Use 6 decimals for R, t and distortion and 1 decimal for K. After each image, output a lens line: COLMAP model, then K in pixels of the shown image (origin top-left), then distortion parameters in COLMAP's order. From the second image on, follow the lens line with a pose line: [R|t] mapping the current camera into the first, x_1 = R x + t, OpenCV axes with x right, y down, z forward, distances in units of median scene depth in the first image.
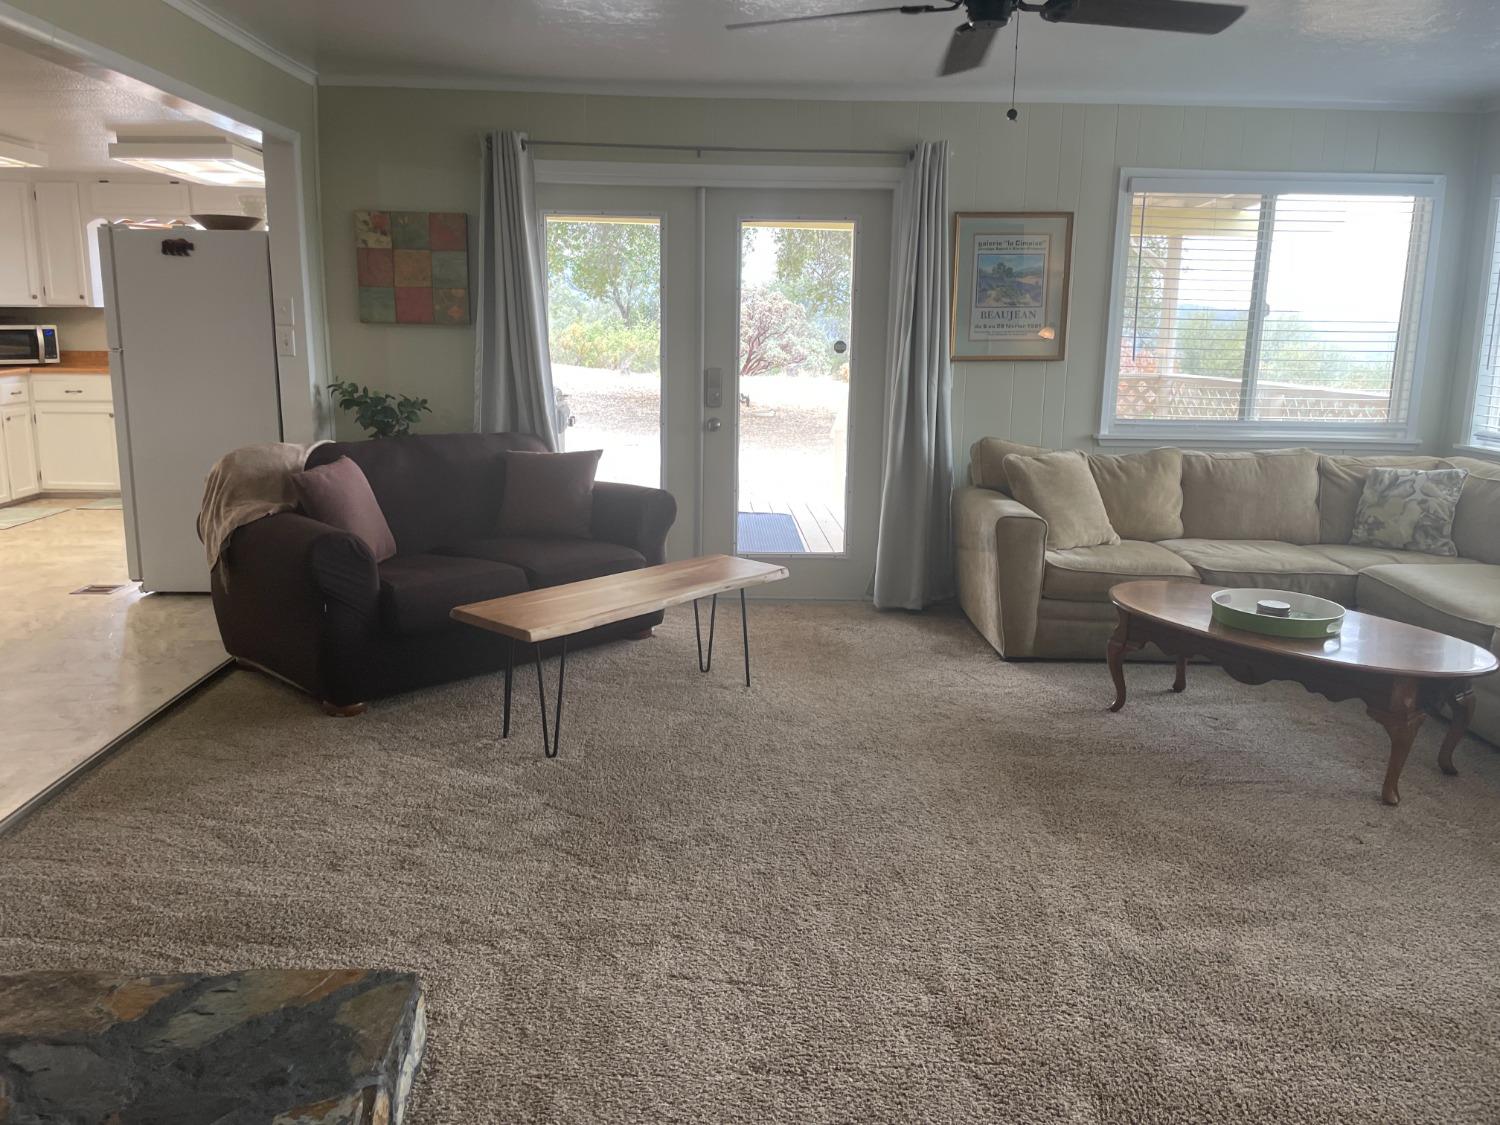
lens RADIAL K [[1148.3, 0, 755.8], [0, 1148.3, 559.4], [0, 0, 1]] dist [0.114929, -0.161032]
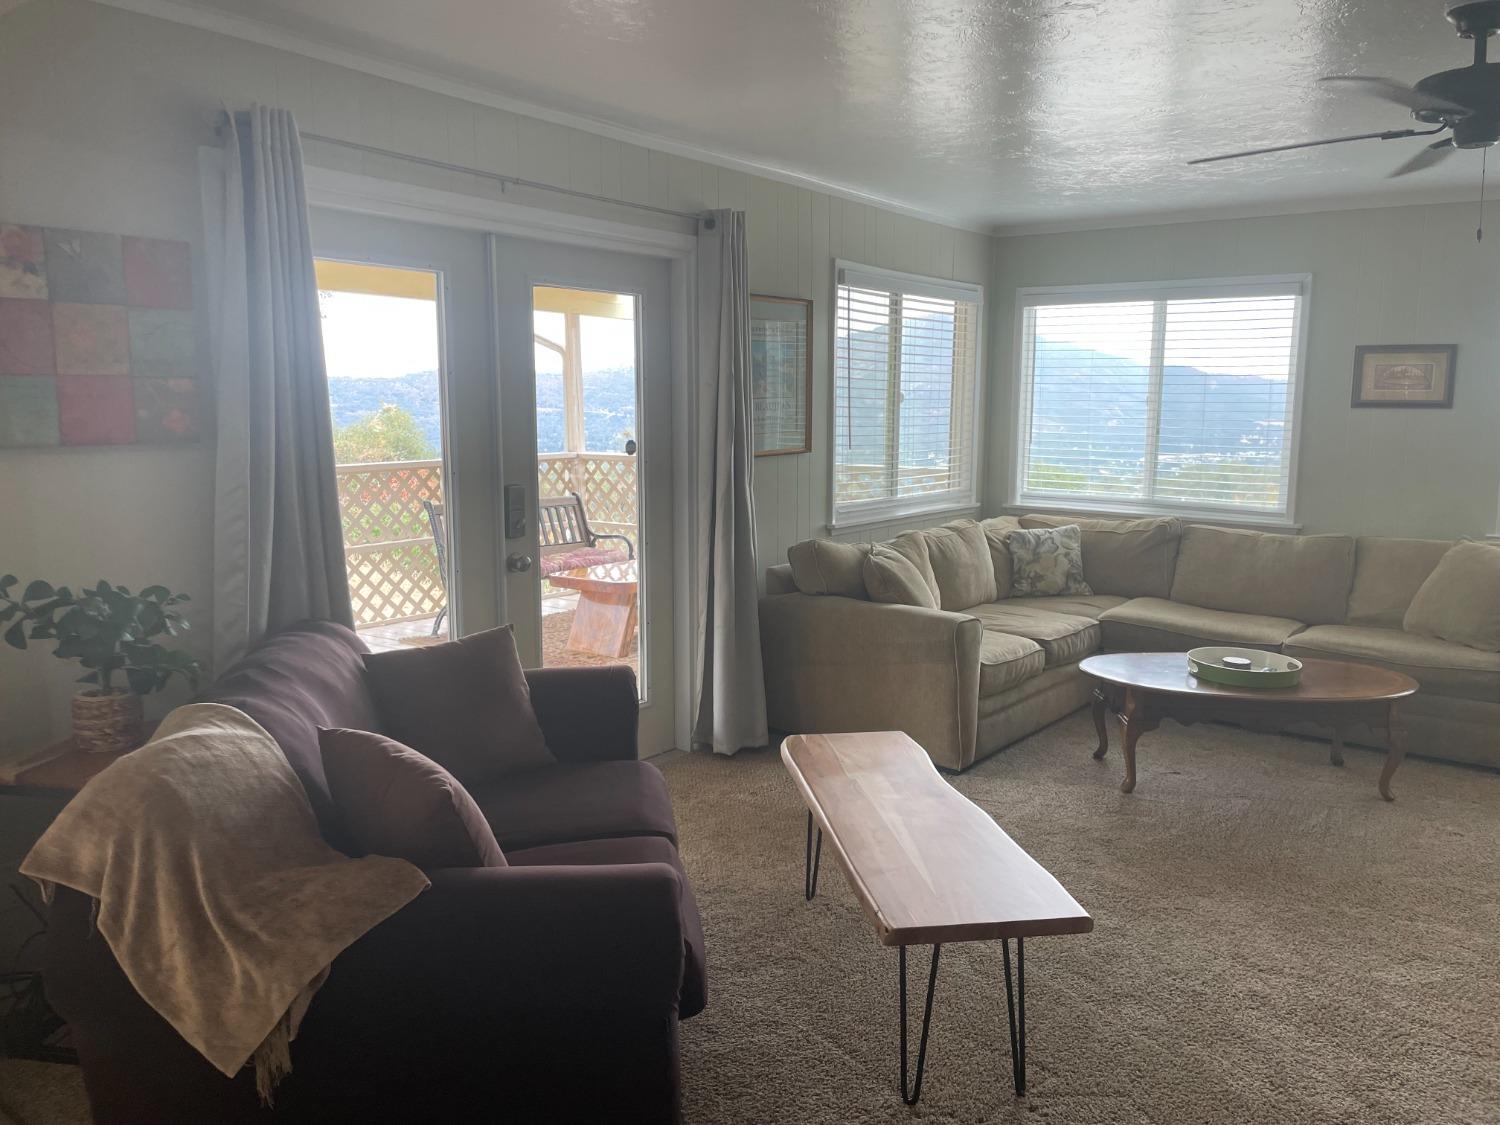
lens RADIAL K [[1148.3, 0, 755.8], [0, 1148.3, 559.4], [0, 0, 1]] dist [0.114929, -0.161032]
pose [[0.624748, -0.123474, 0.771002, -0.523805], [0.168986, 0.985397, 0.020879, -0.116881], [-0.762322, 0.117244, 0.636490, 0.464132]]
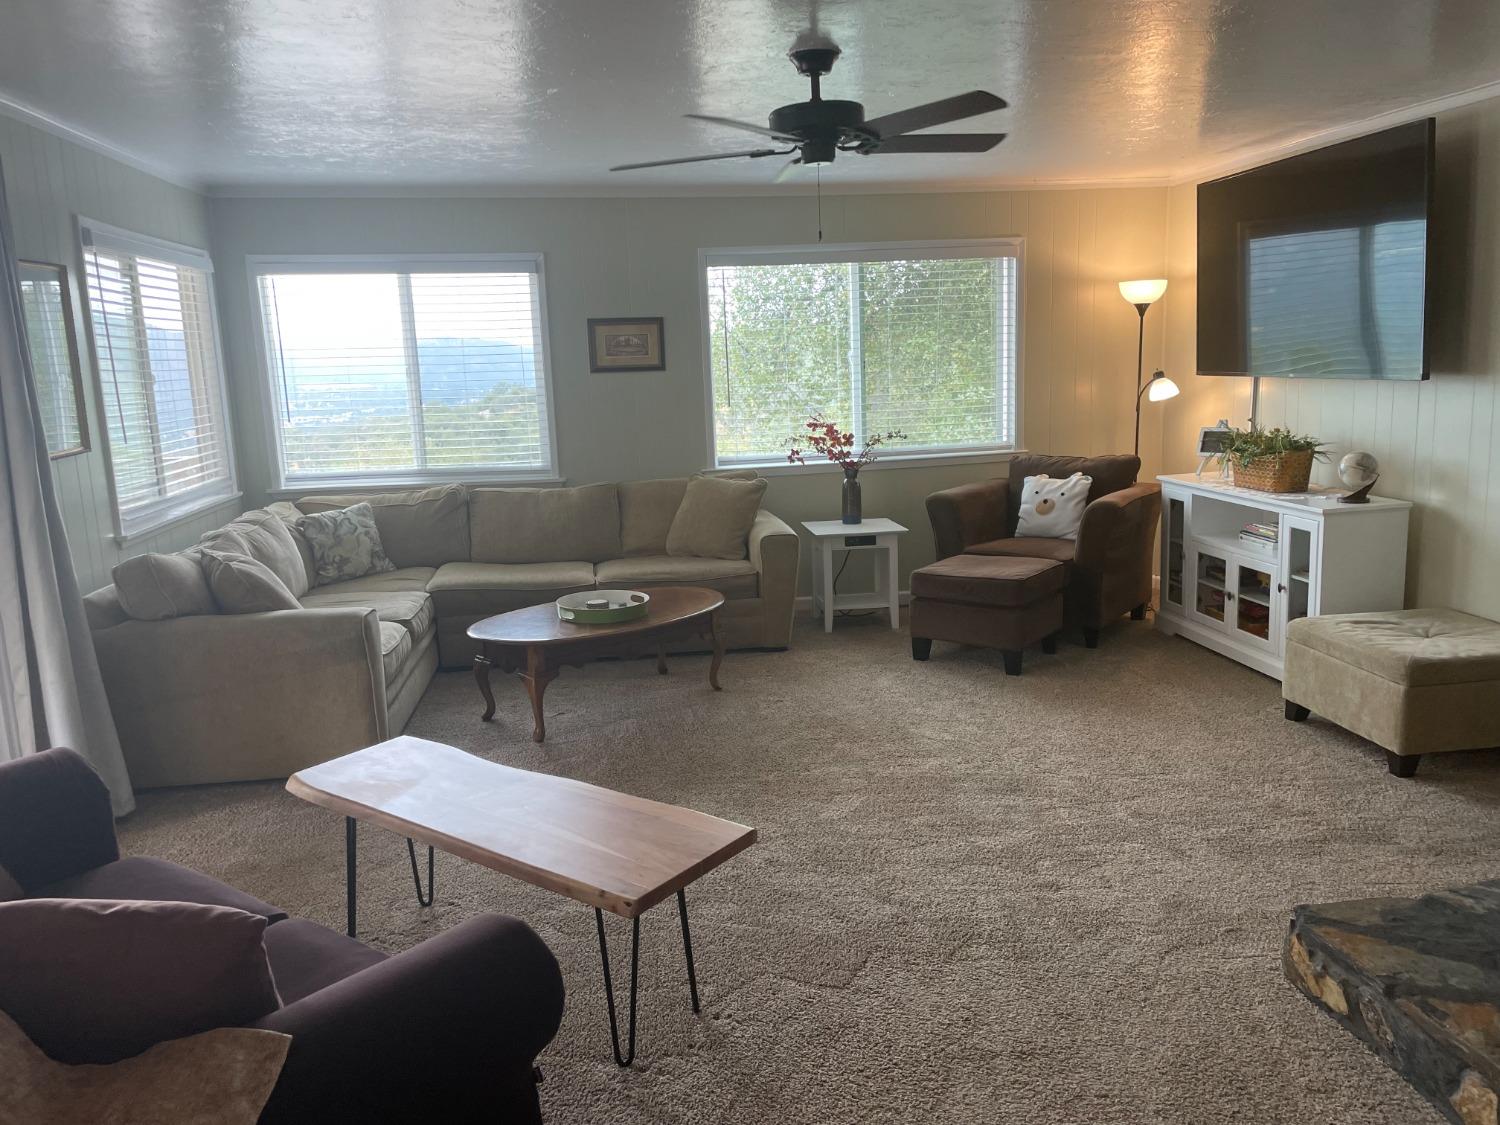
lens RADIAL K [[1148.3, 0, 755.8], [0, 1148.3, 559.4], [0, 0, 1]] dist [0.114929, -0.161032]
pose [[-0.107159, -0.193981, 0.975135, -0.589079], [0.240656, 0.946557, 0.214743, -0.171887], [-0.964677, 0.257684, -0.054749, 0.660659]]
